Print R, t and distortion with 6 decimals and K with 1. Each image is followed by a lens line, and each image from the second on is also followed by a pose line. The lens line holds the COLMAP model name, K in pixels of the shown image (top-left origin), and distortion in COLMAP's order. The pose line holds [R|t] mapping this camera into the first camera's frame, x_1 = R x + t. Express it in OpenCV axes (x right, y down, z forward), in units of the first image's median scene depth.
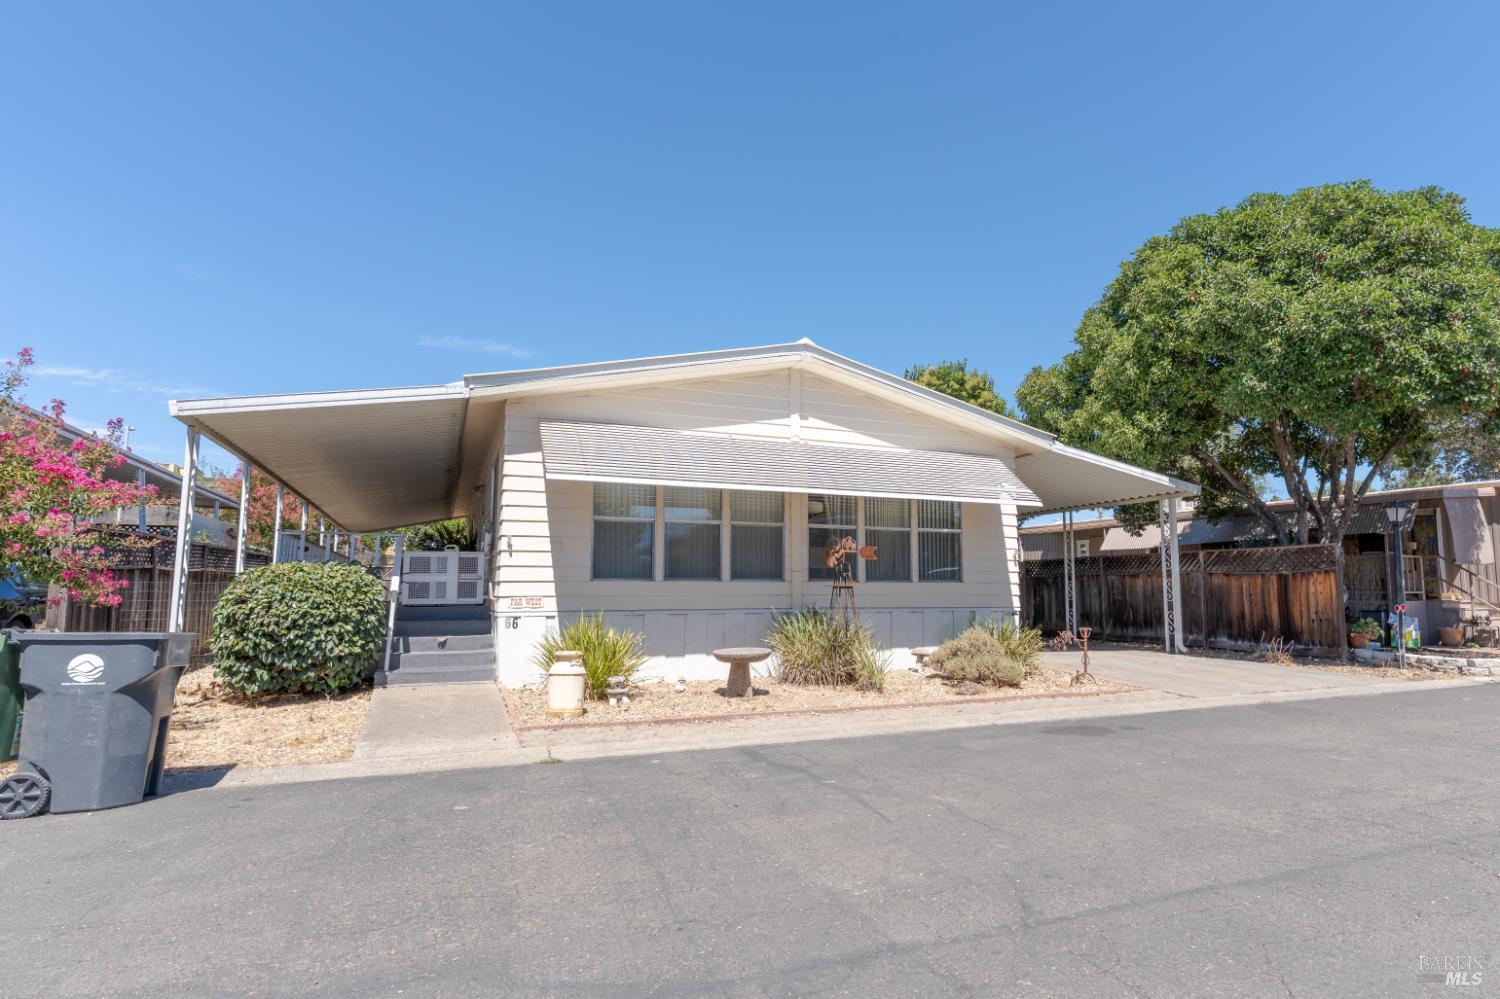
lens RADIAL K [[793.5, 0, 804.5], [0, 793.5, 505.7], [0, 0, 1]] dist [-0.000441, -0.000746]
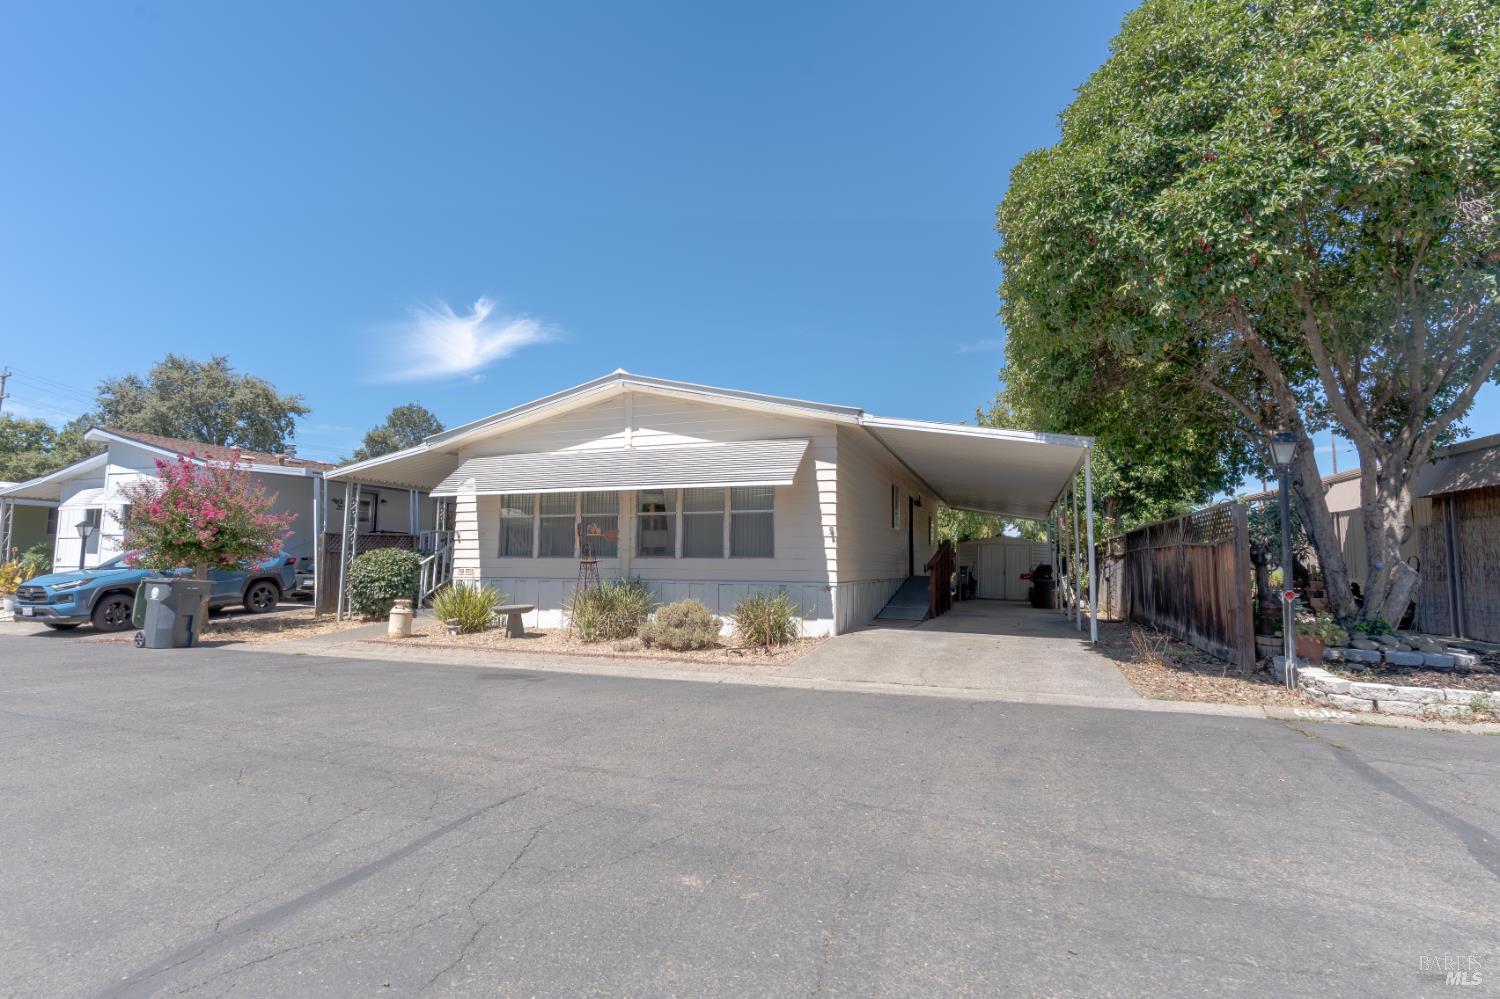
lens RADIAL K [[725.7, 0, 747.9], [0, 725.7, 497.6], [0, 0, 1]] dist [0.003383, -0.000275]
pose [[0.718653, -0.059768, -0.692795, 0.952703], [0.068443, 0.997541, -0.015061, 0.028862], [0.691992, -0.036594, 0.720977, 0.288274]]
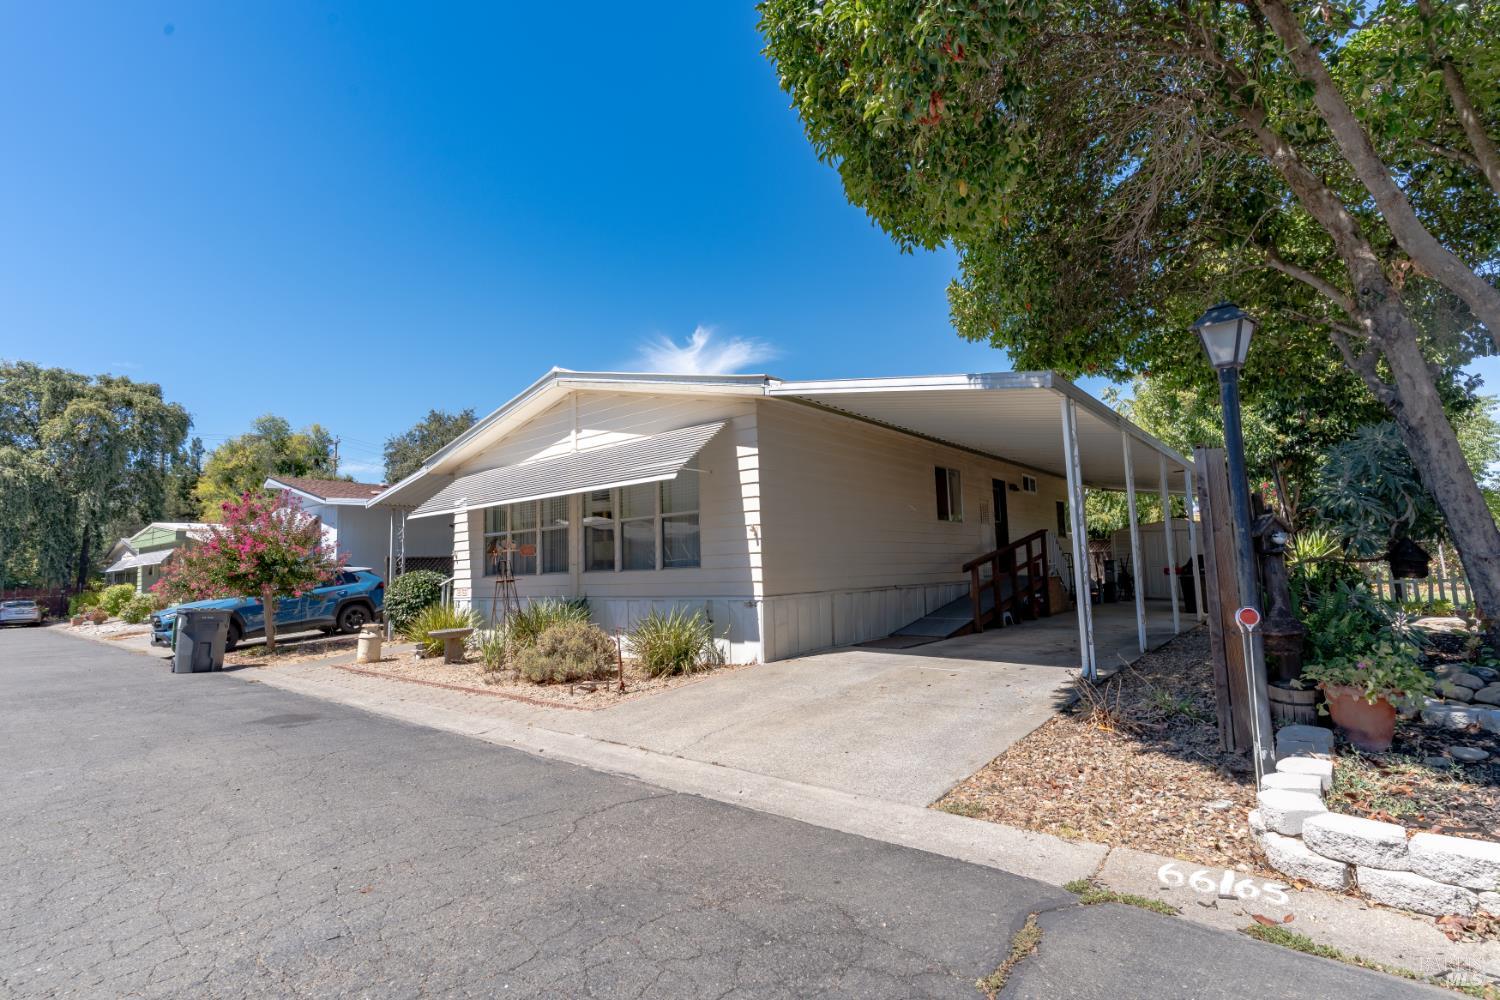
lens RADIAL K [[706.4, 0, 750.2], [0, 706.4, 498.6], [0, 0, 1]] dist [0.001894, 0.000282]
pose [[0.452293, -0.106485, -0.885490, 1.037216], [0.130341, 0.990079, -0.052487, 0.074402], [0.882294, -0.091676, 0.461685, 0.753772]]
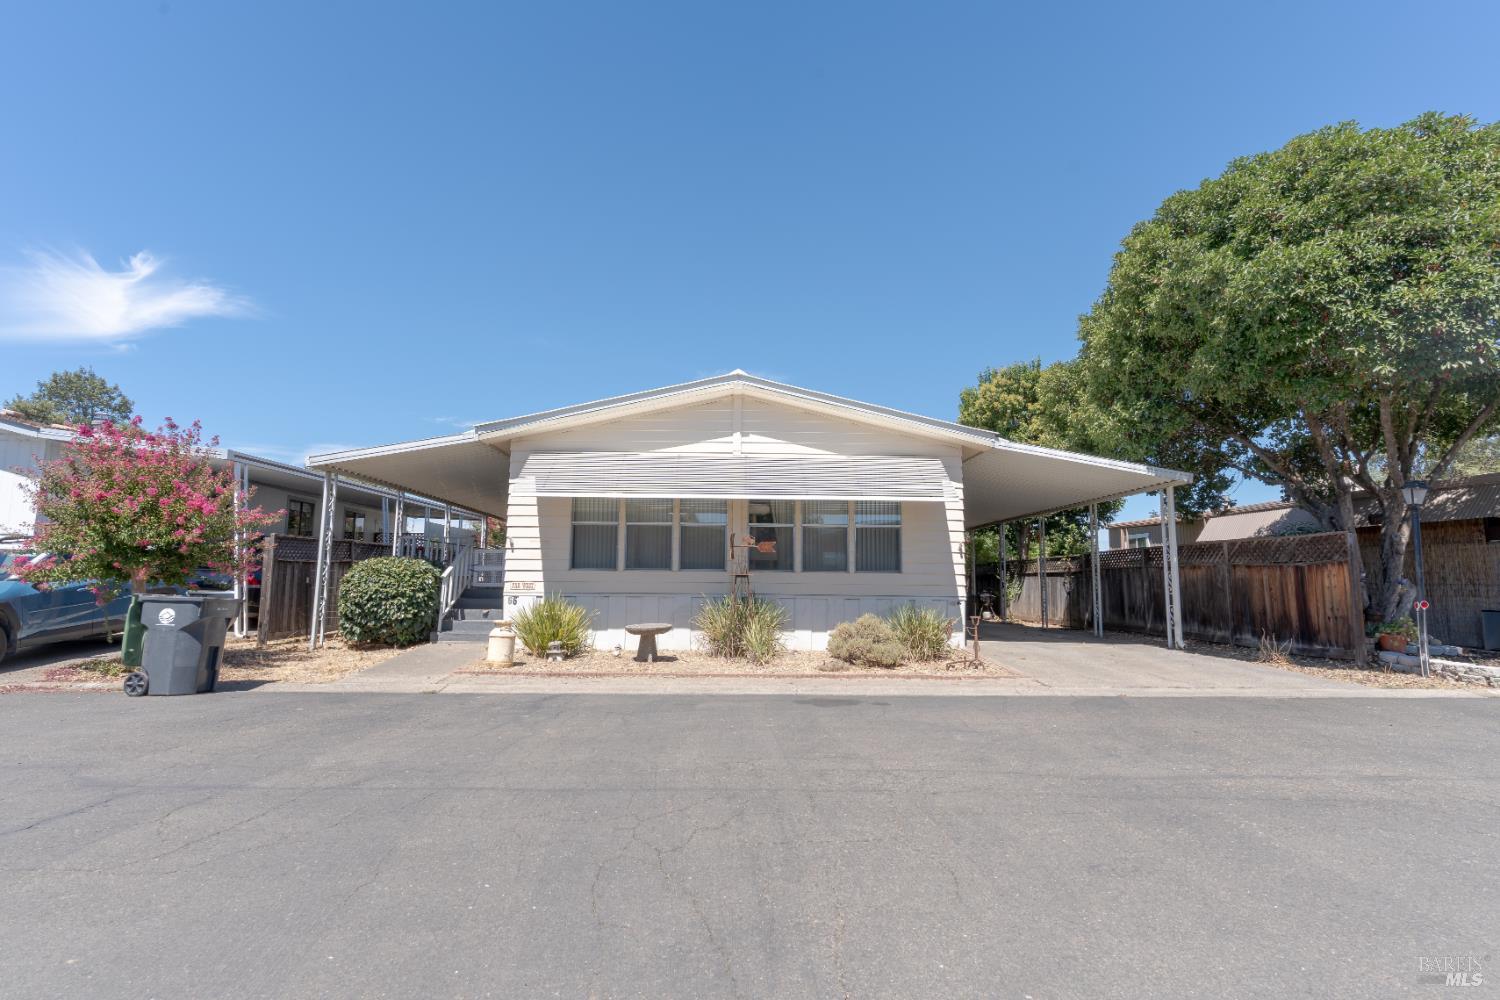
lens RADIAL K [[713.6, 0, 744.9], [0, 713.6, 496.2], [0, 0, 1]] dist [-0.001805, 0.000923]
pose [[0.923032, -0.036816, -0.382958, 0.418868], [0.031699, 0.999304, -0.019666, 0.002905], [0.383416, 0.006013, 0.923556, 0.003259]]
